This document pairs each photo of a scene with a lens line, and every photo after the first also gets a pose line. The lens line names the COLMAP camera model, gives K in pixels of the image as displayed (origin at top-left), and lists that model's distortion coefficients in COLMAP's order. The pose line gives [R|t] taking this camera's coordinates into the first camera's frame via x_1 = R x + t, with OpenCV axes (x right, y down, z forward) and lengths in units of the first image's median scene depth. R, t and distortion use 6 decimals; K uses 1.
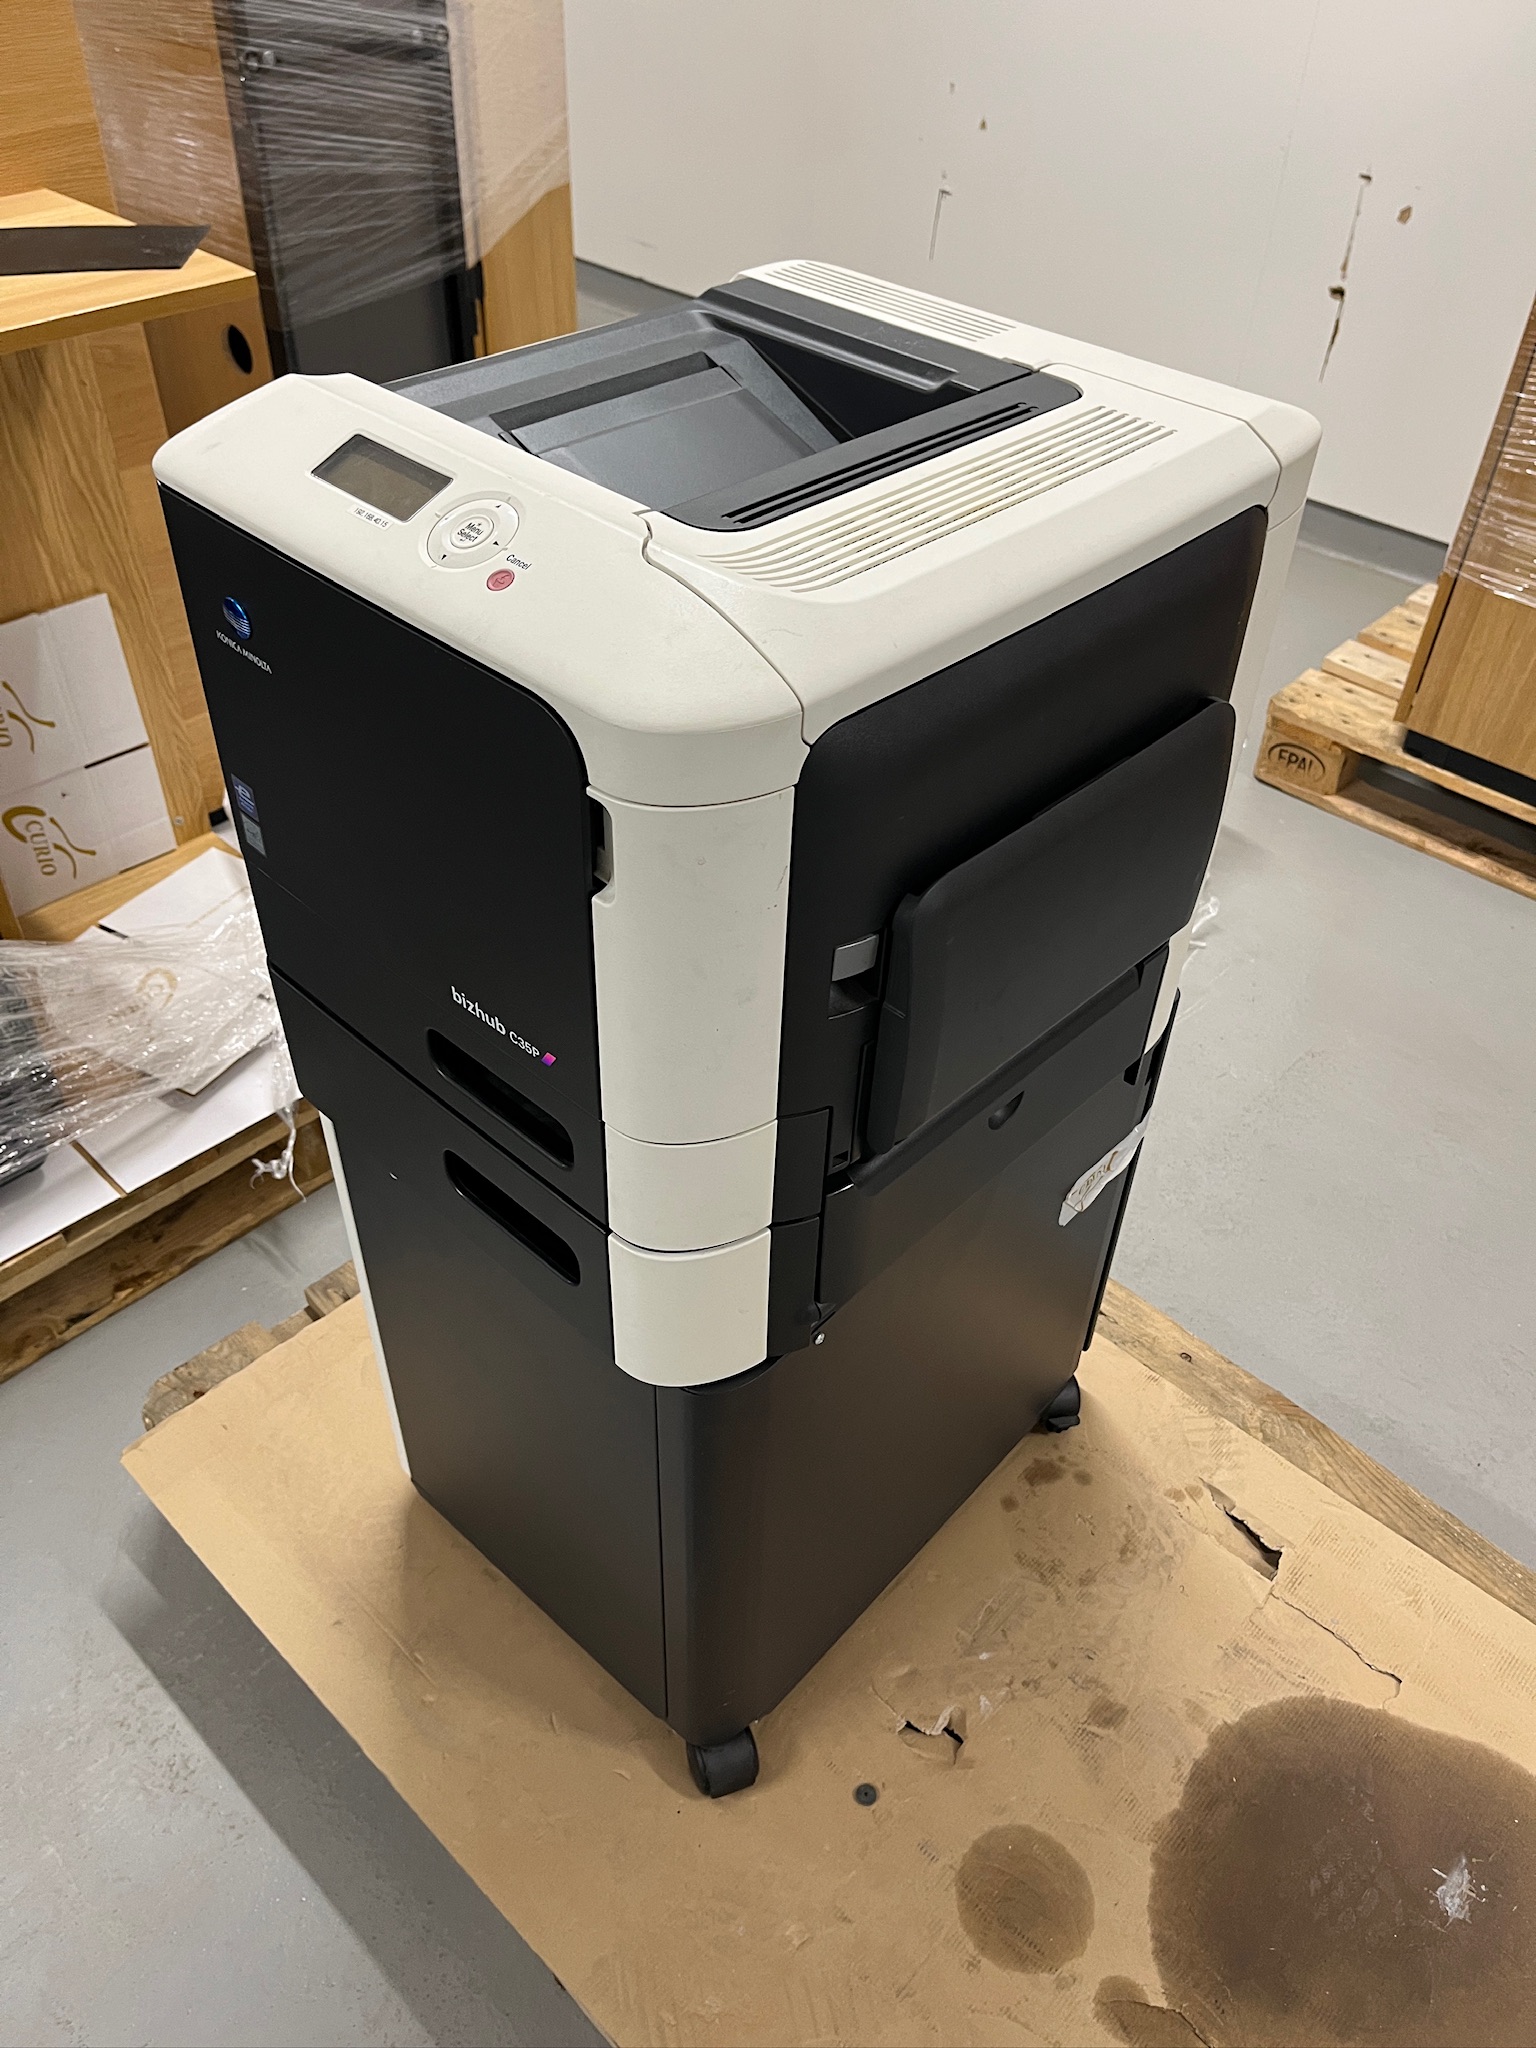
lens RADIAL K [[1574.8, 0, 768.0], [0, 1574.8, 1024.0], [0, 0, 1]] dist [0.041013, -0.039999]
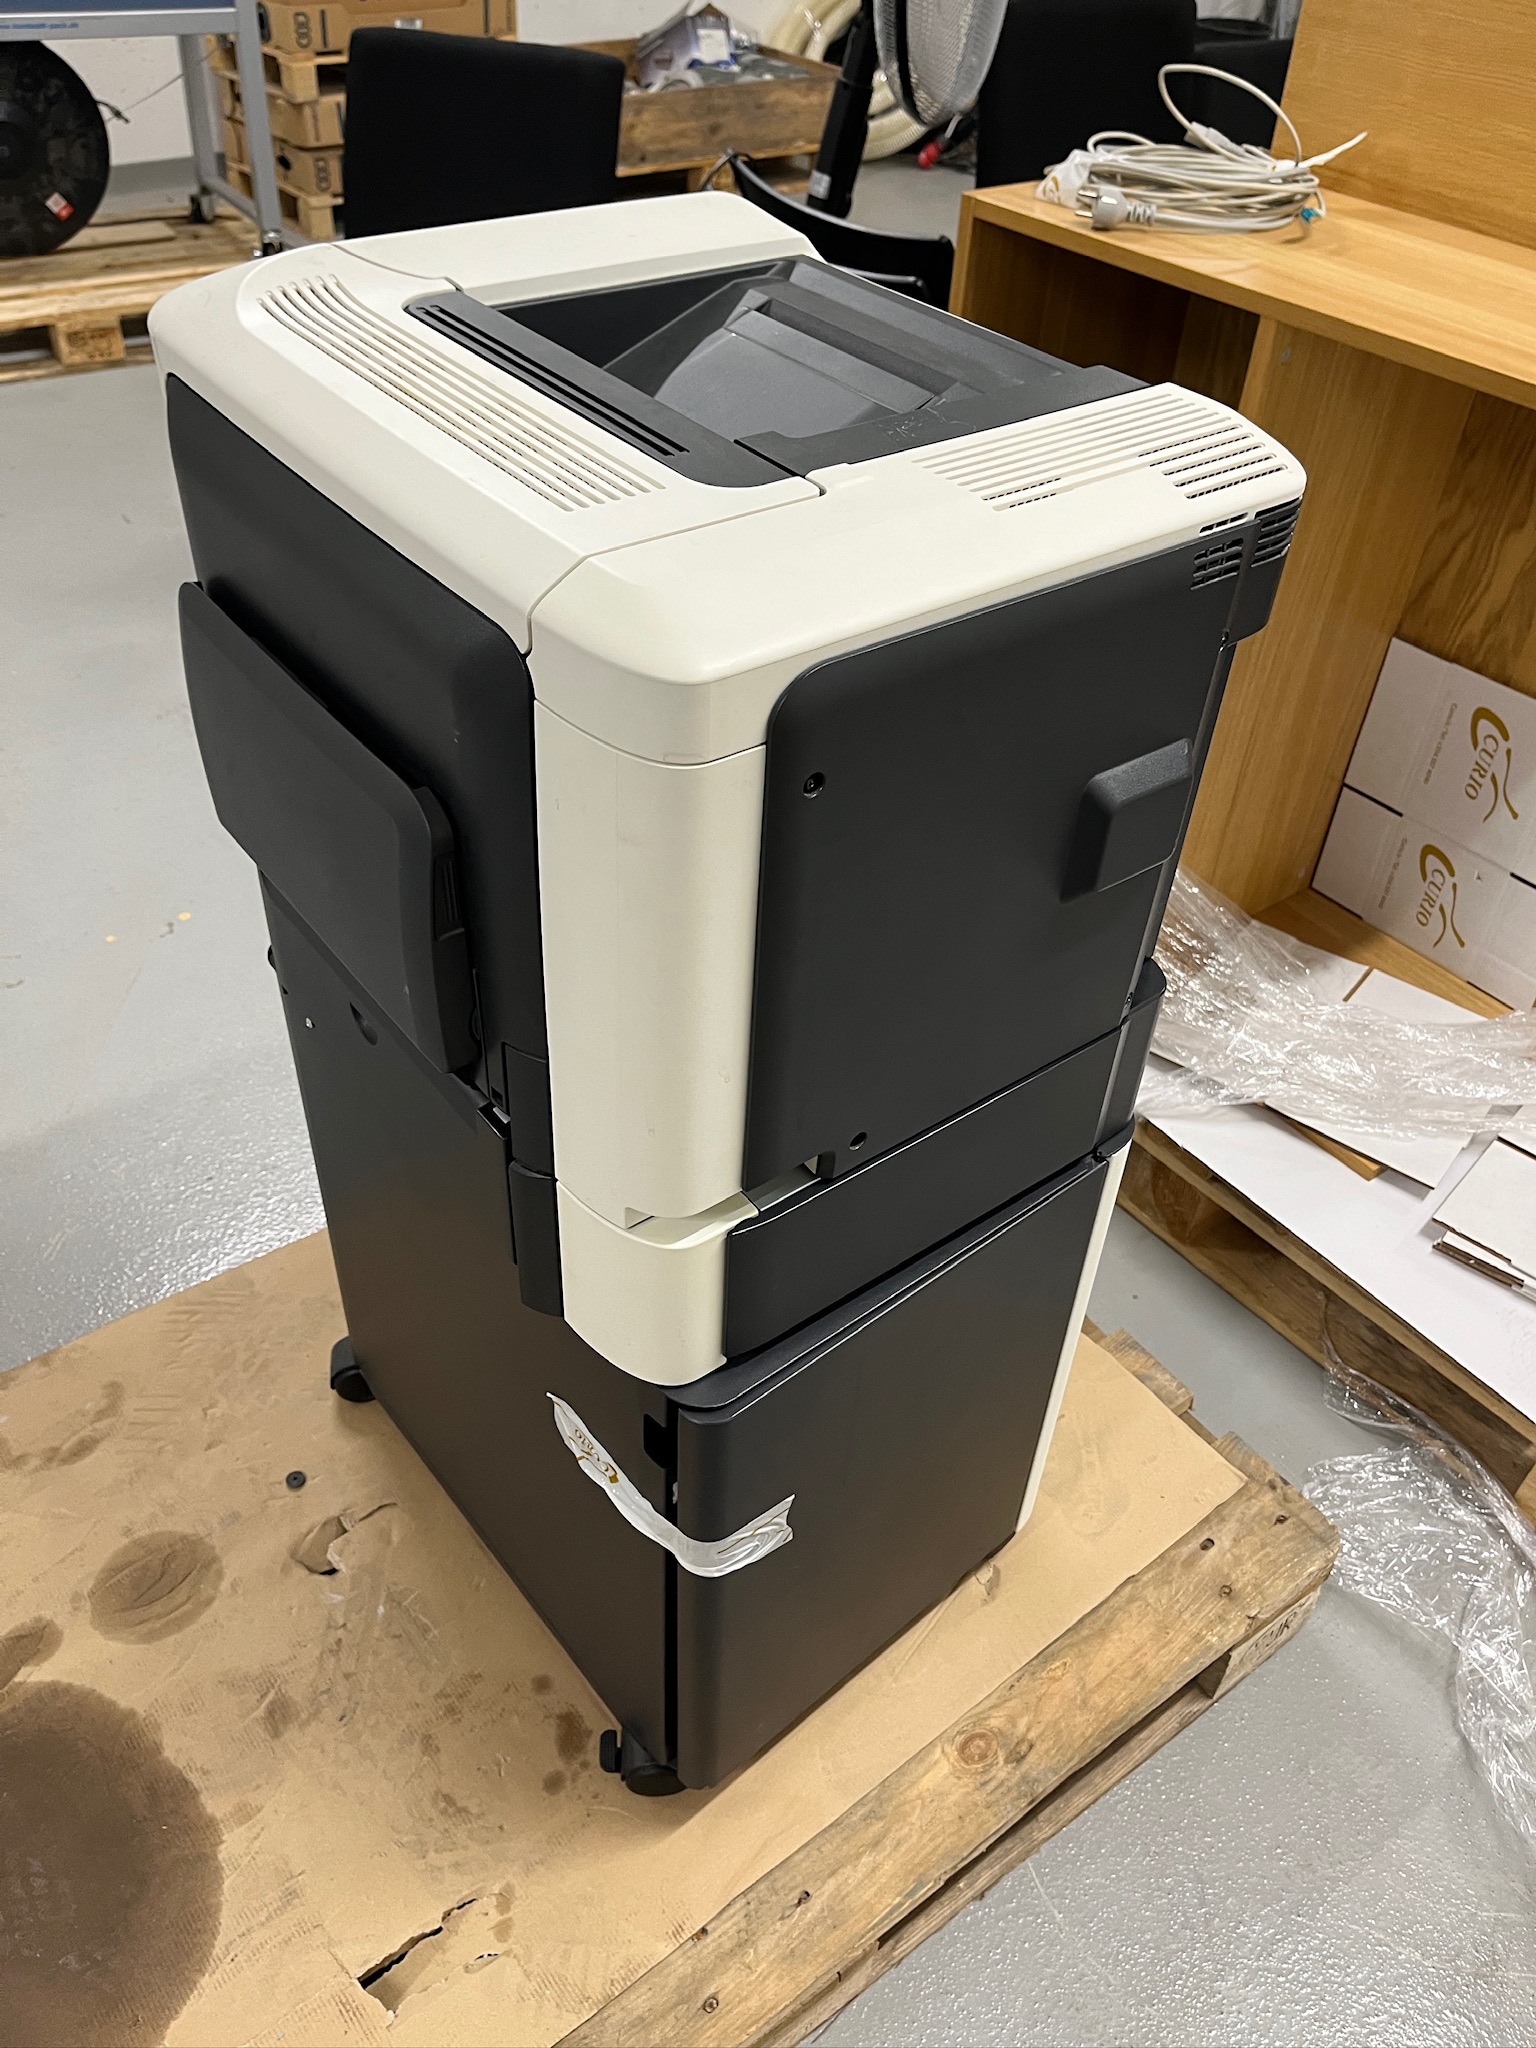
lens RADIAL K [[1561.8, 0, 787.8], [0, 1561.8, 1019.5], [0, 0, 1]] dist [0.099107, -0.140052]
pose [[-0.143462, 0.606439, -0.782081, 0.591880], [-0.688570, 0.506449, 0.519019, -0.428478], [0.710837, 0.612977, 0.344919, 0.567410]]
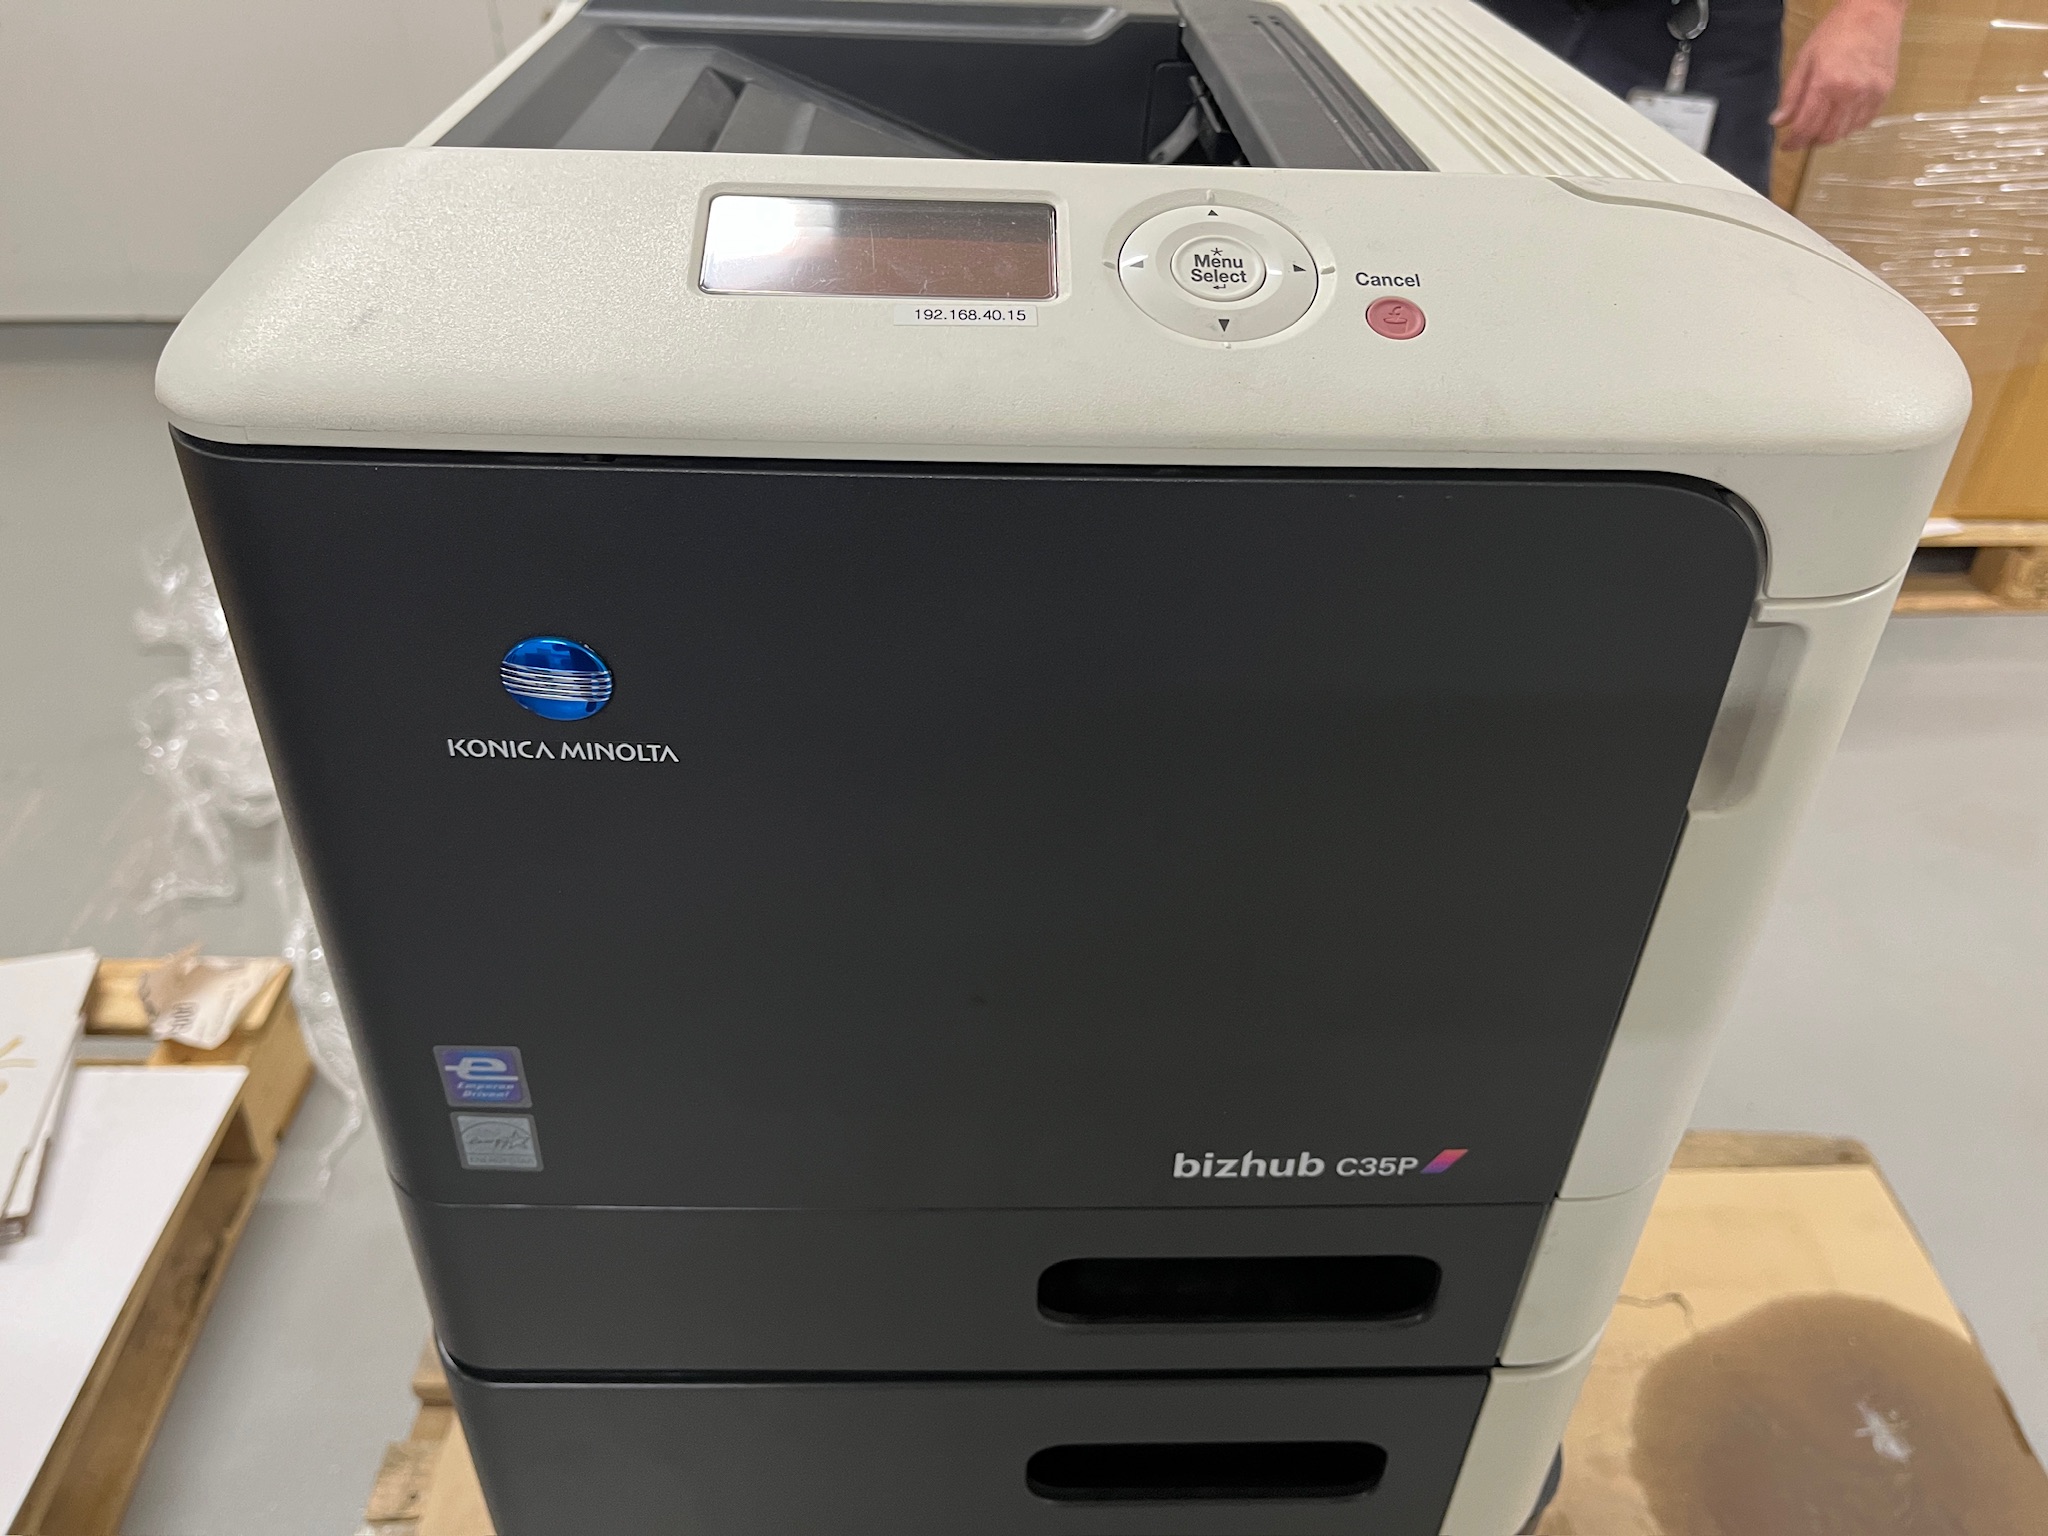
lens RADIAL K [[1574.8, 0, 1024.0], [0, 1574.8, 768.0], [0, 0, 1]] dist [0.041013, -0.039999]
pose [[0.704233, -0.410805, 0.579047, -0.282921], [0.452524, 0.888178, 0.079761, -0.118185], [-0.547063, 0.205862, 0.811383, 0.329363]]
